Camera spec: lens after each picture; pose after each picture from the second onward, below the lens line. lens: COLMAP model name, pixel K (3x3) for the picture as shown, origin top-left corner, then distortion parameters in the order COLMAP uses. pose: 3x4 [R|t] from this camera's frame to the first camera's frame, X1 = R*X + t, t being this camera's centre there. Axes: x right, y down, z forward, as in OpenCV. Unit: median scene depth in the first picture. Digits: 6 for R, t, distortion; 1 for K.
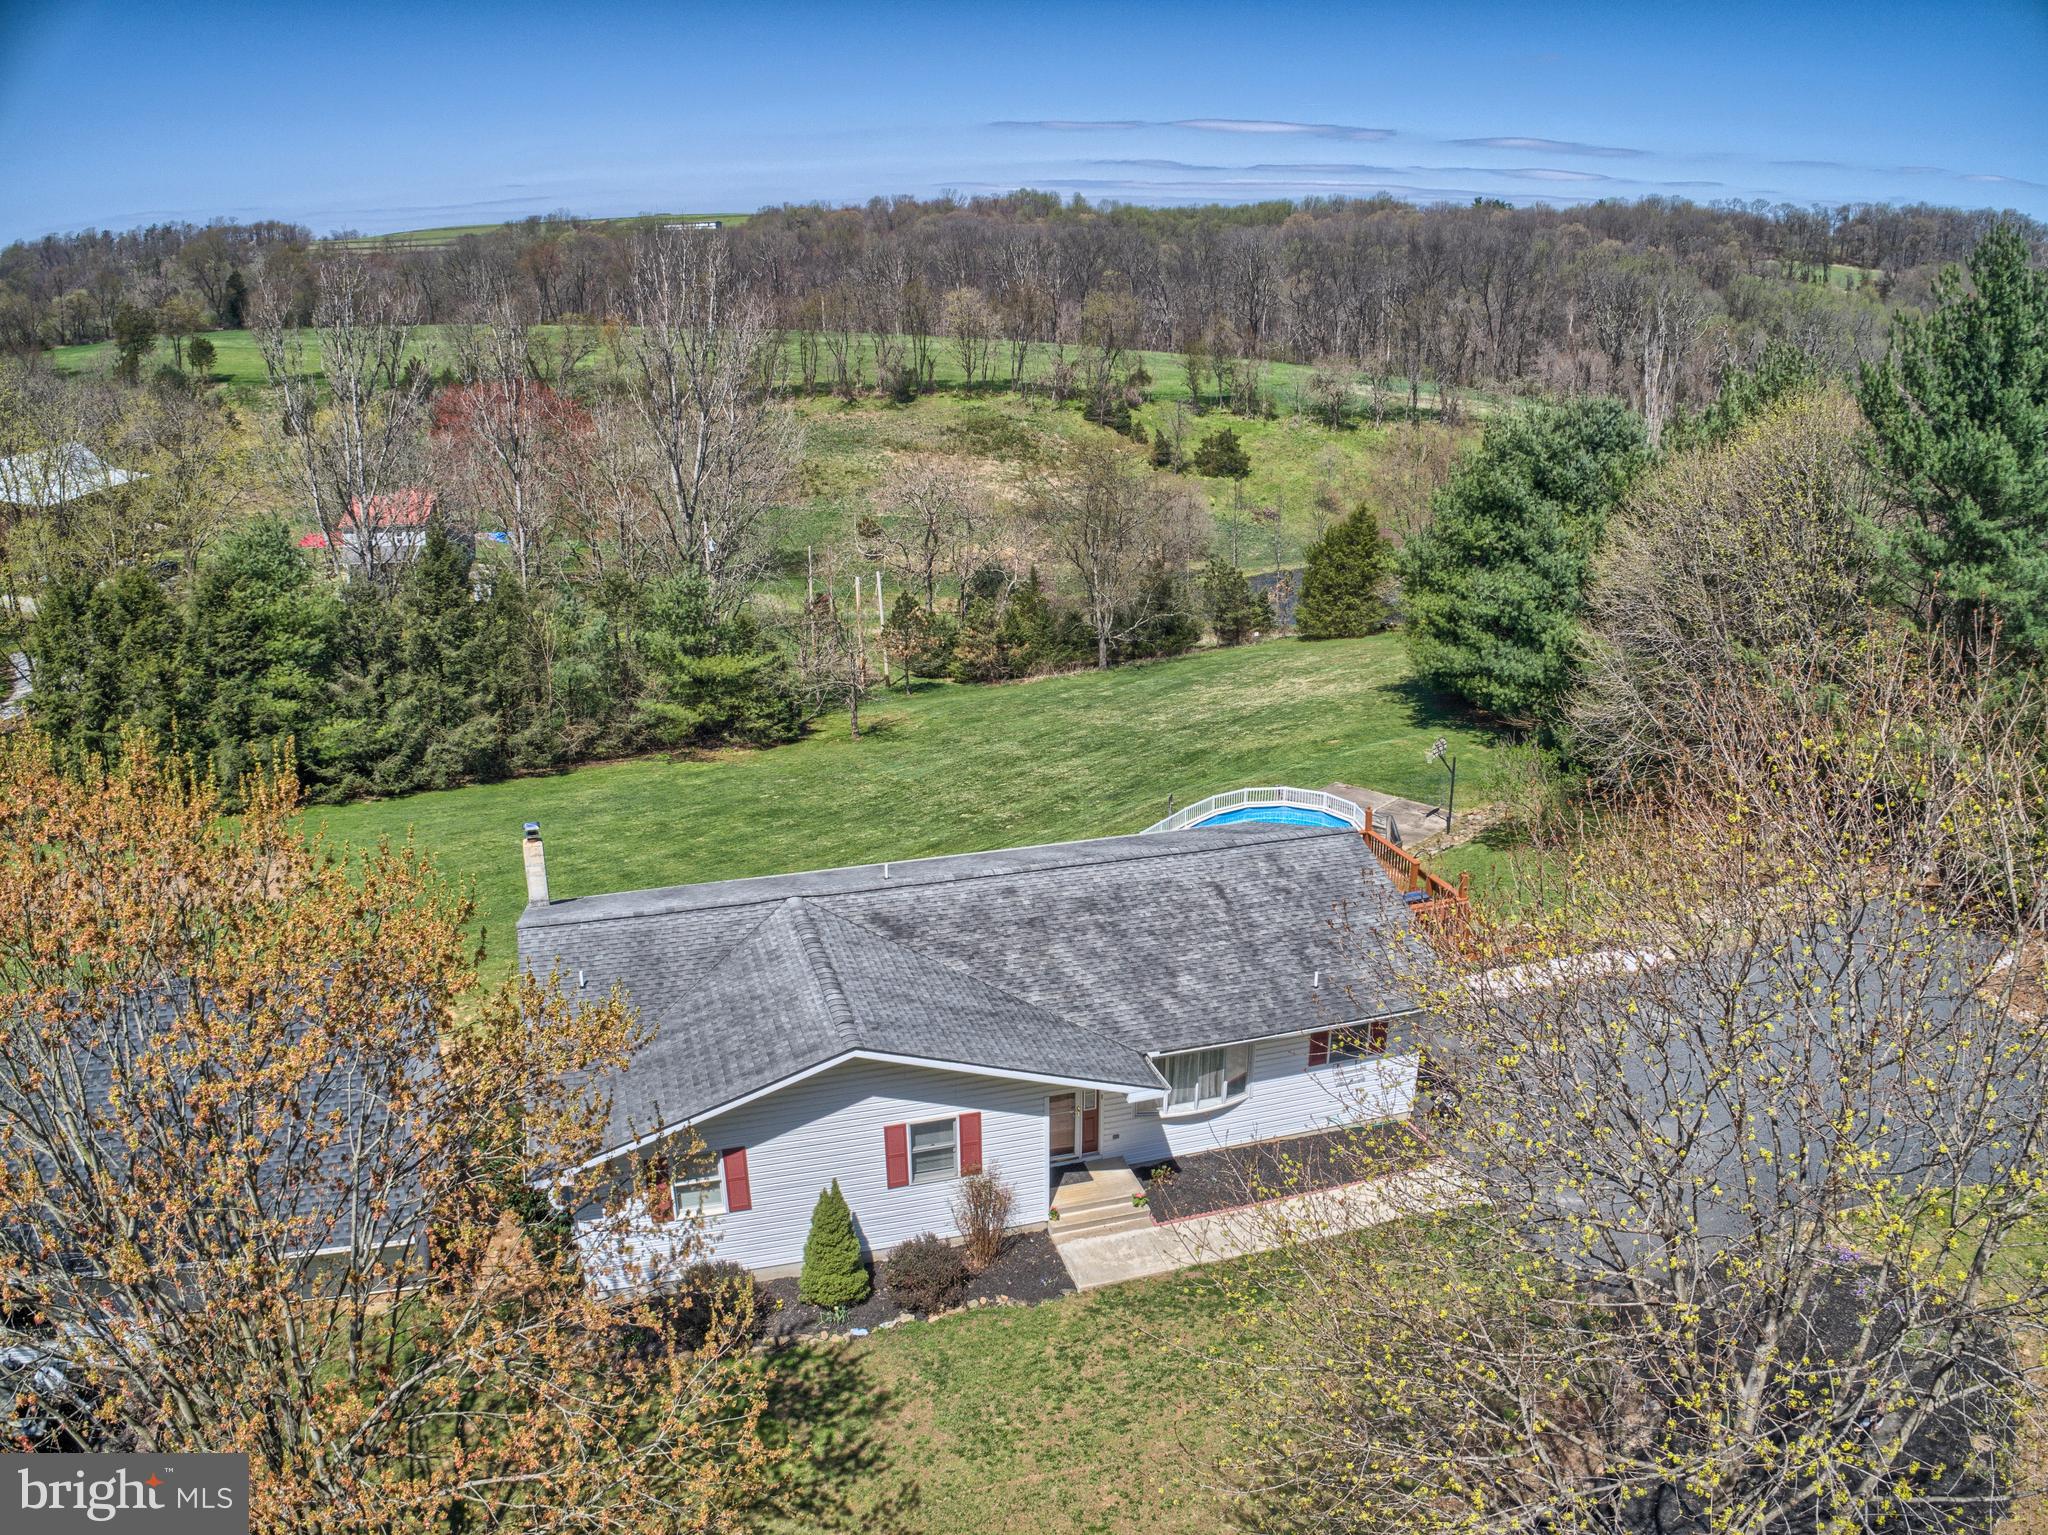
lens RADIAL K [[1553.9, 0, 1030.4], [0, 1553.9, 772.8], [0, 0, 1]] dist [-0.249223, 0.073235]
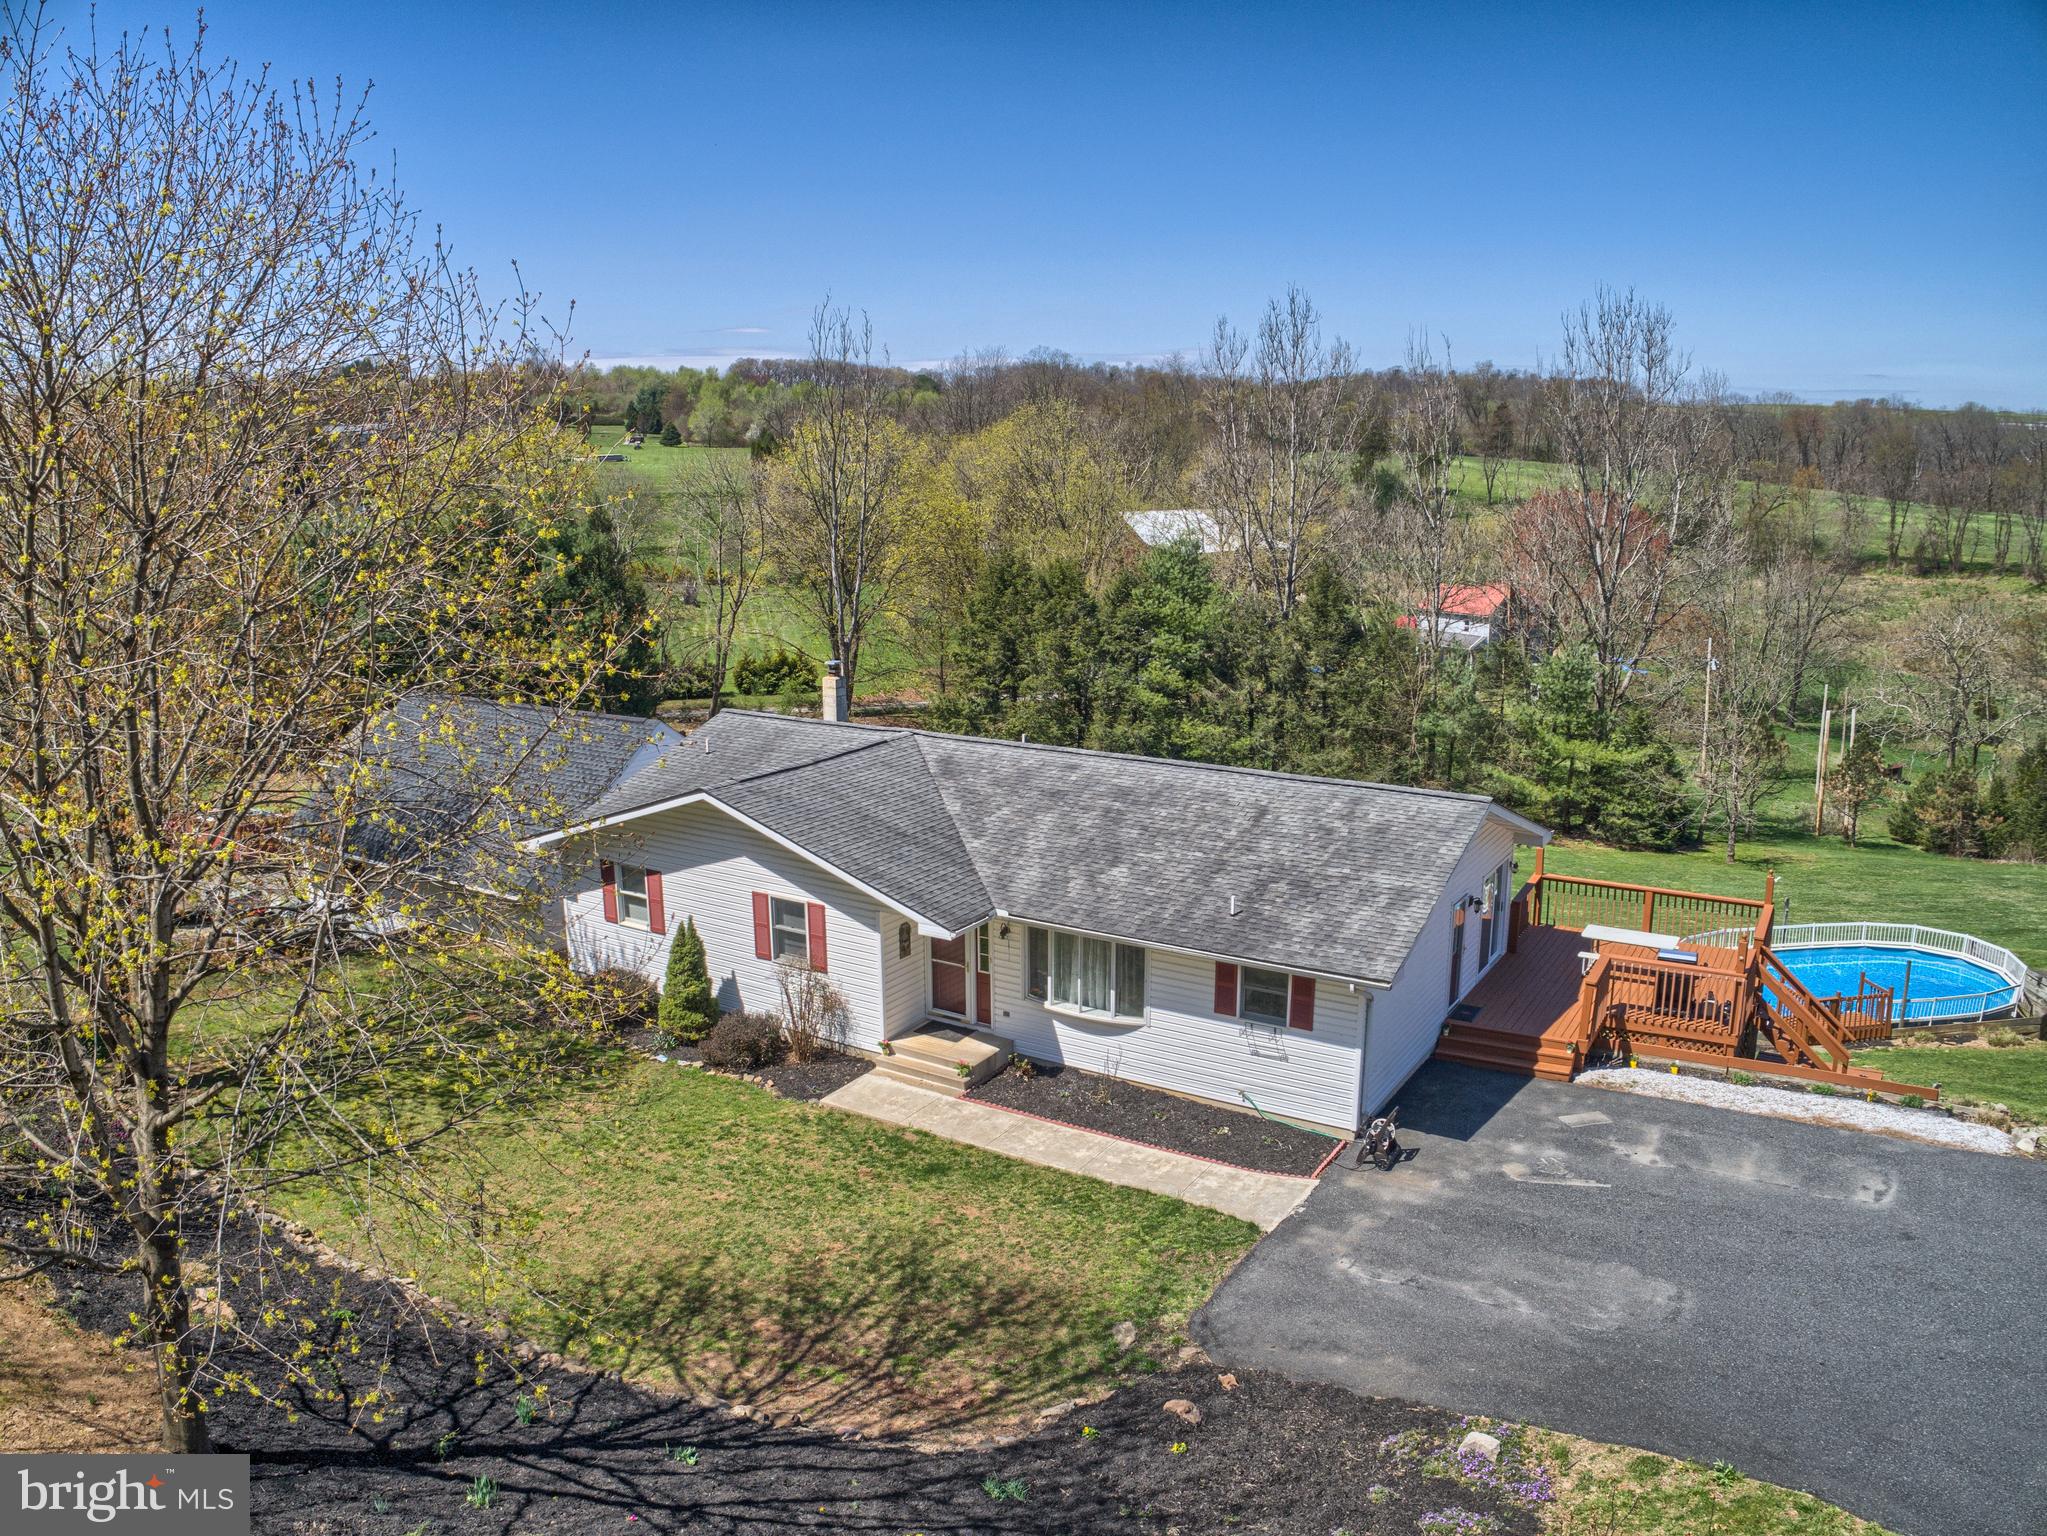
lens RADIAL K [[1553.1, 0, 1029.9], [0, 1553.1, 773.3], [0, 0, 1]] dist [-0.249223, 0.073235]
pose [[0.660121, 0.159592, -0.734010, 0.697099], [-0.242691, 0.970076, -0.007342, 0.095989], [0.710873, 0.182984, 0.679099, 0.336293]]
